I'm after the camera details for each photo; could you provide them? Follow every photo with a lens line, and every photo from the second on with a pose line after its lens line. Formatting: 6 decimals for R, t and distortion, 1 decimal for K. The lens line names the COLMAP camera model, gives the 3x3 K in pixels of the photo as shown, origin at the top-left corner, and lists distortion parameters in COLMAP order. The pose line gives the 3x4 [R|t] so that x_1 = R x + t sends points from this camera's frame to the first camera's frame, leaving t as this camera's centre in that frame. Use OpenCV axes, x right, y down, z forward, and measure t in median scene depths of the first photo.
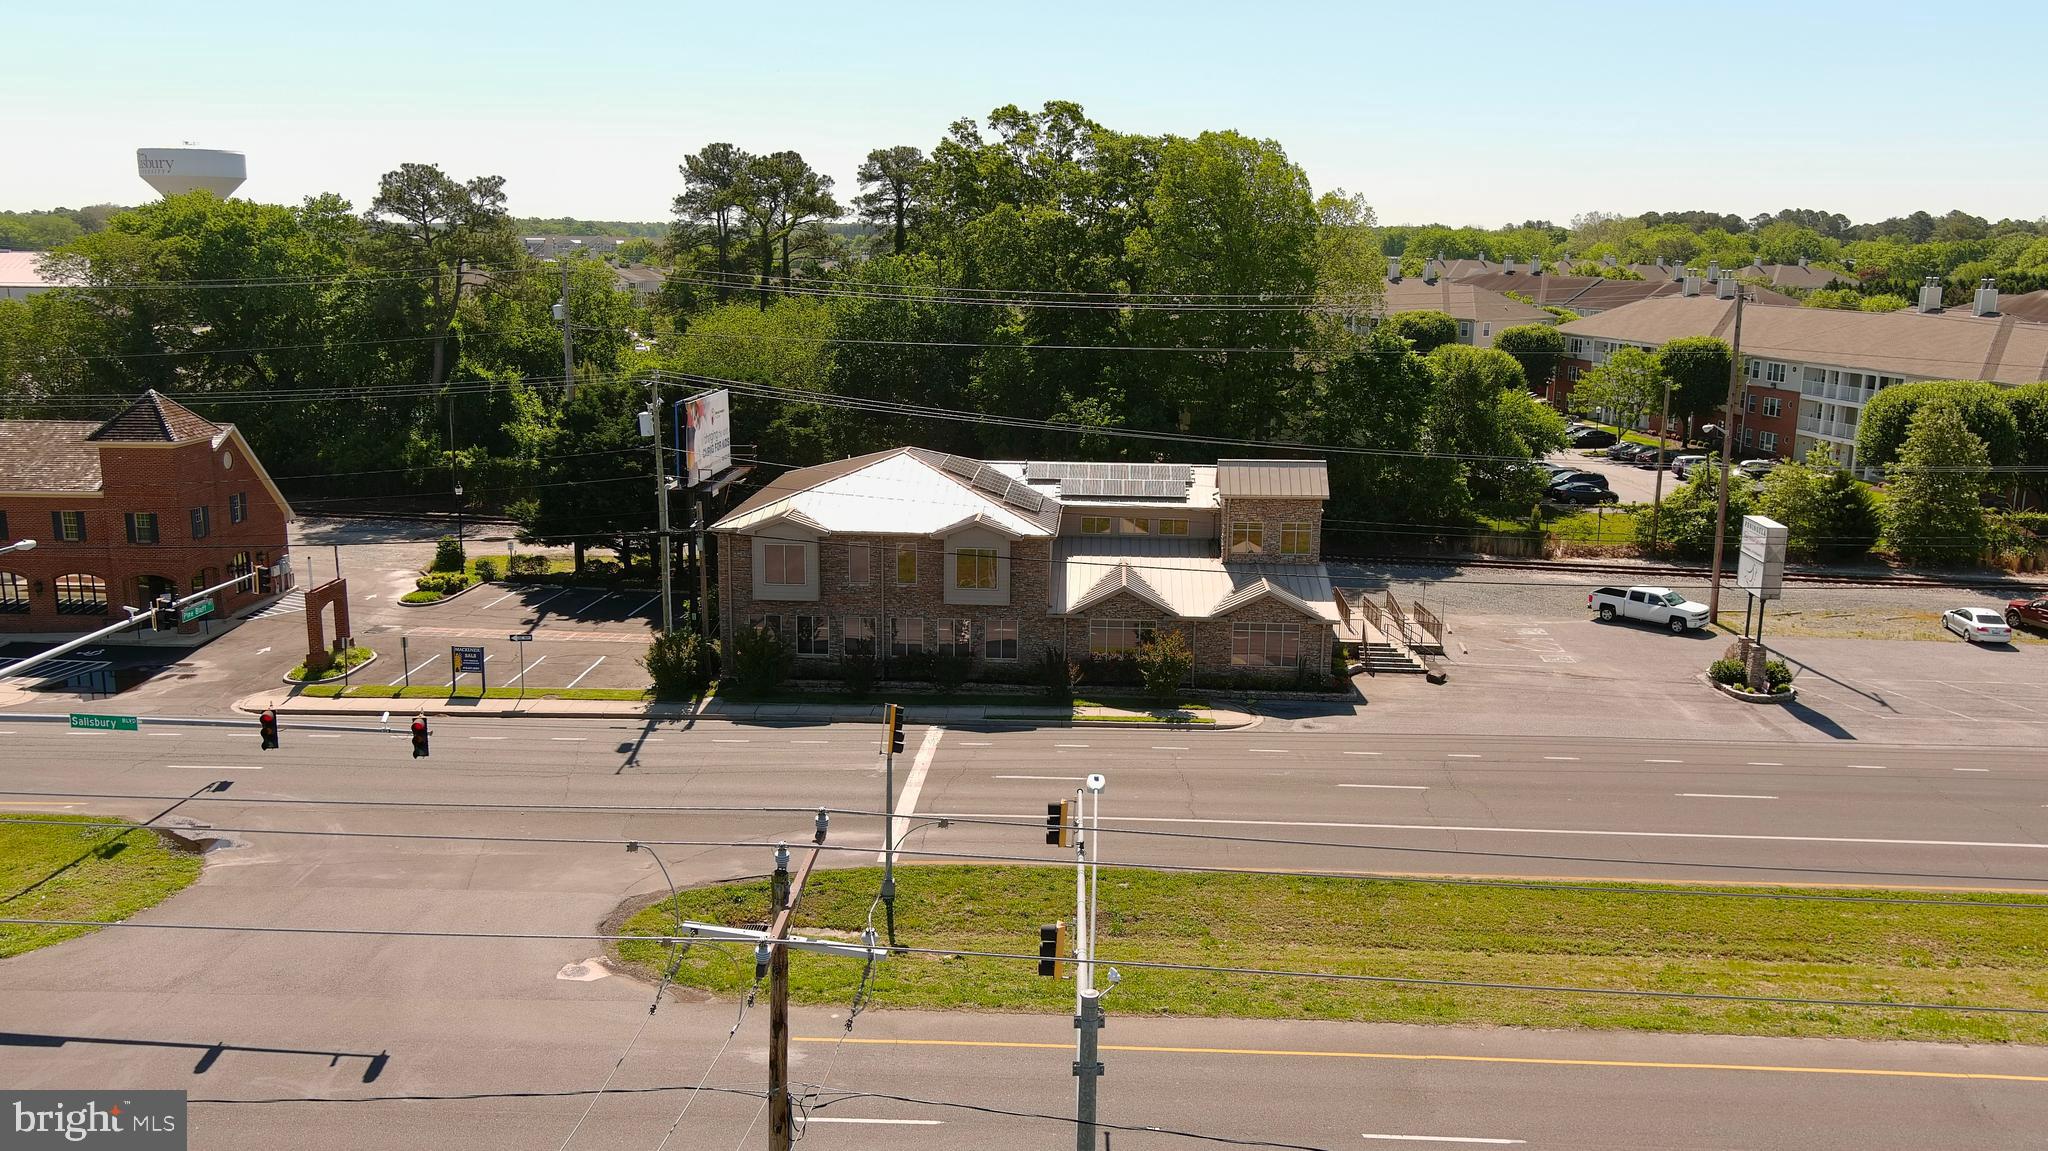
lens RADIAL K [[1621.6, 0, 1018.3], [0, 1621.6, 575.9], [0, 0, 1]] dist [0.024457, -0.026332]
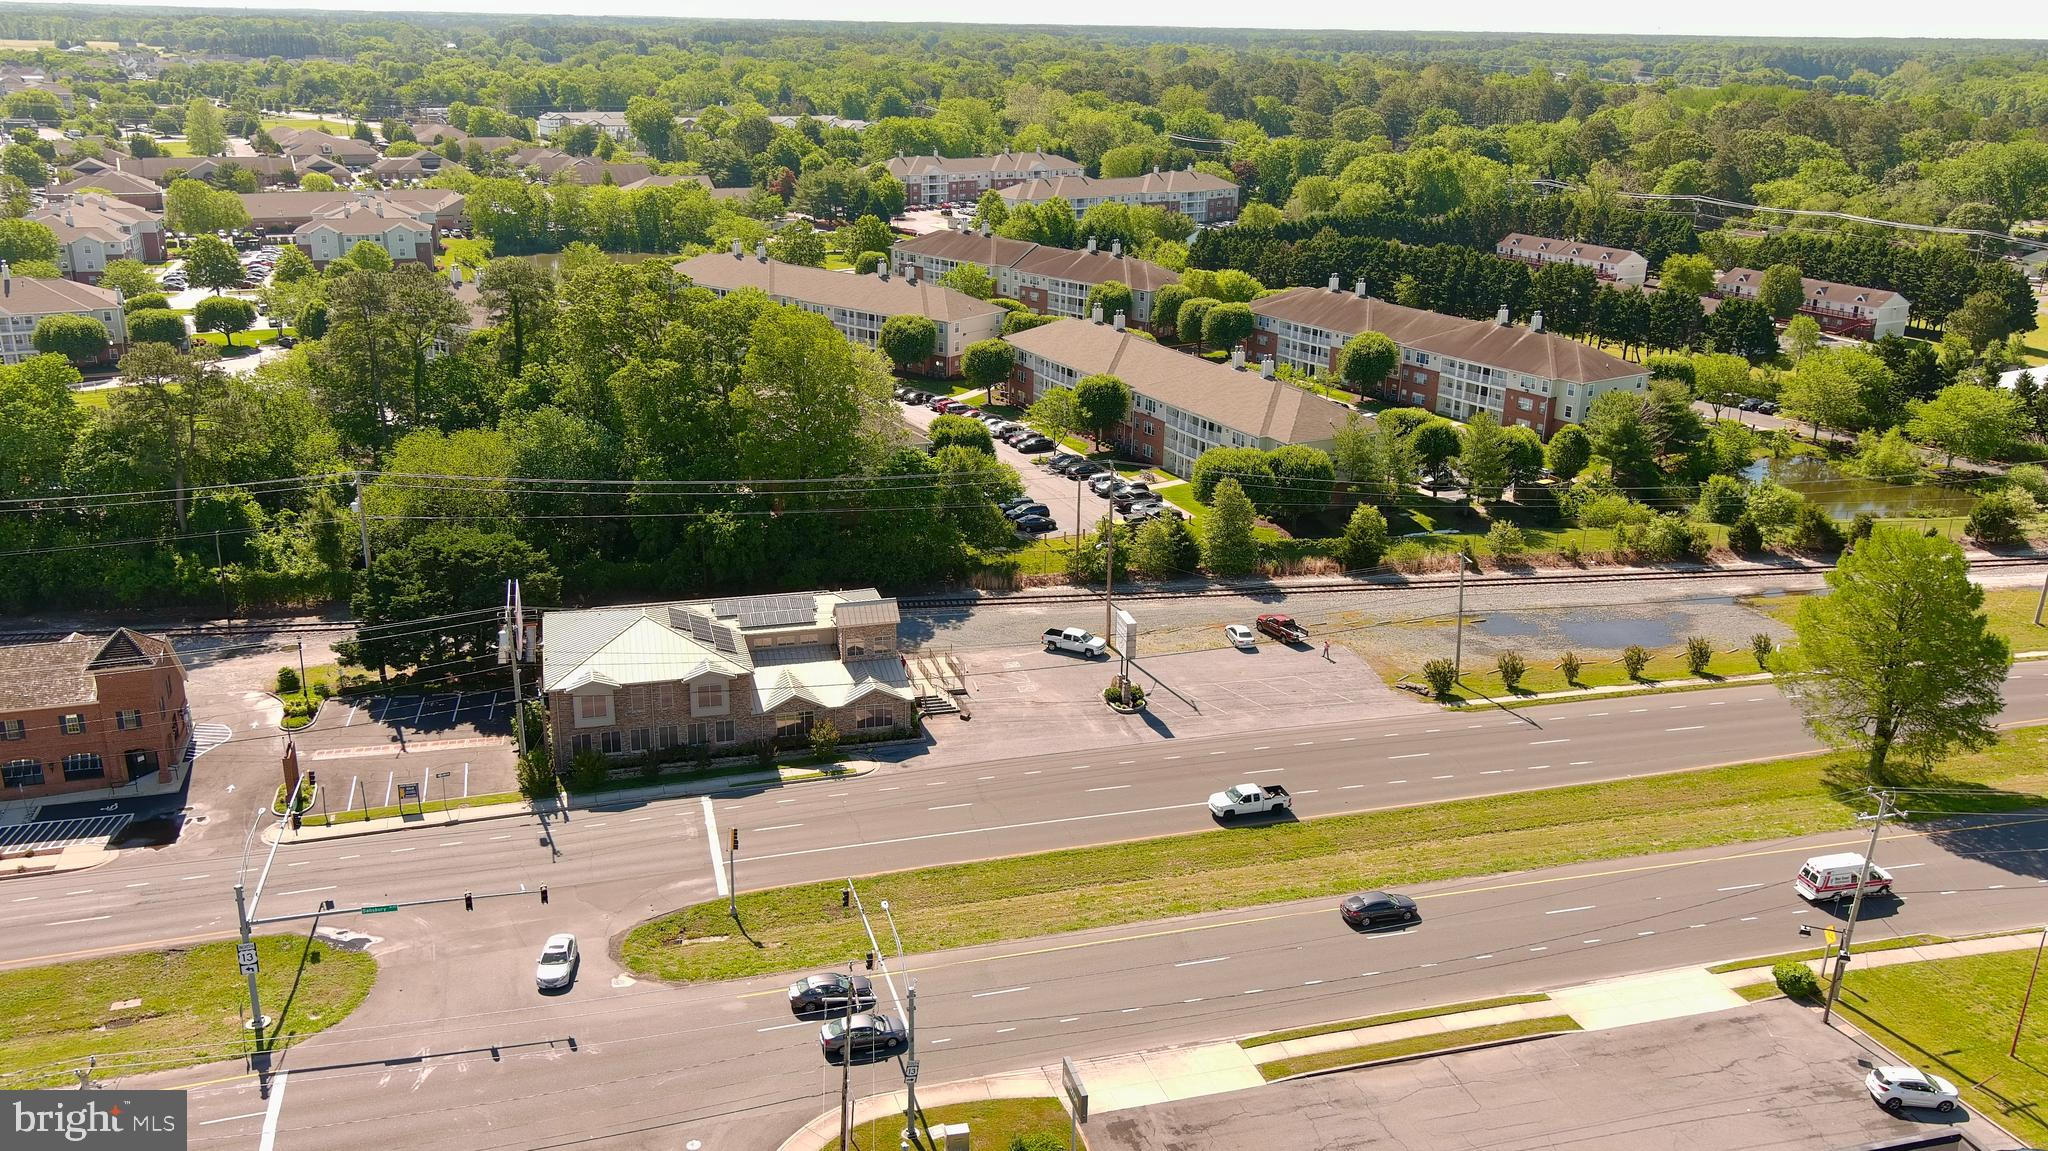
lens RADIAL K [[1621.6, 0, 1029.6], [0, 1621.6, 574.4], [0, 0, 1]] dist [0.024457, -0.026332]
pose [[0.944562, -0.104005, 0.311426, -0.225144], [0.062160, 0.987996, 0.141422, -0.350090], [-0.322397, -0.114223, 0.939688, -0.716076]]
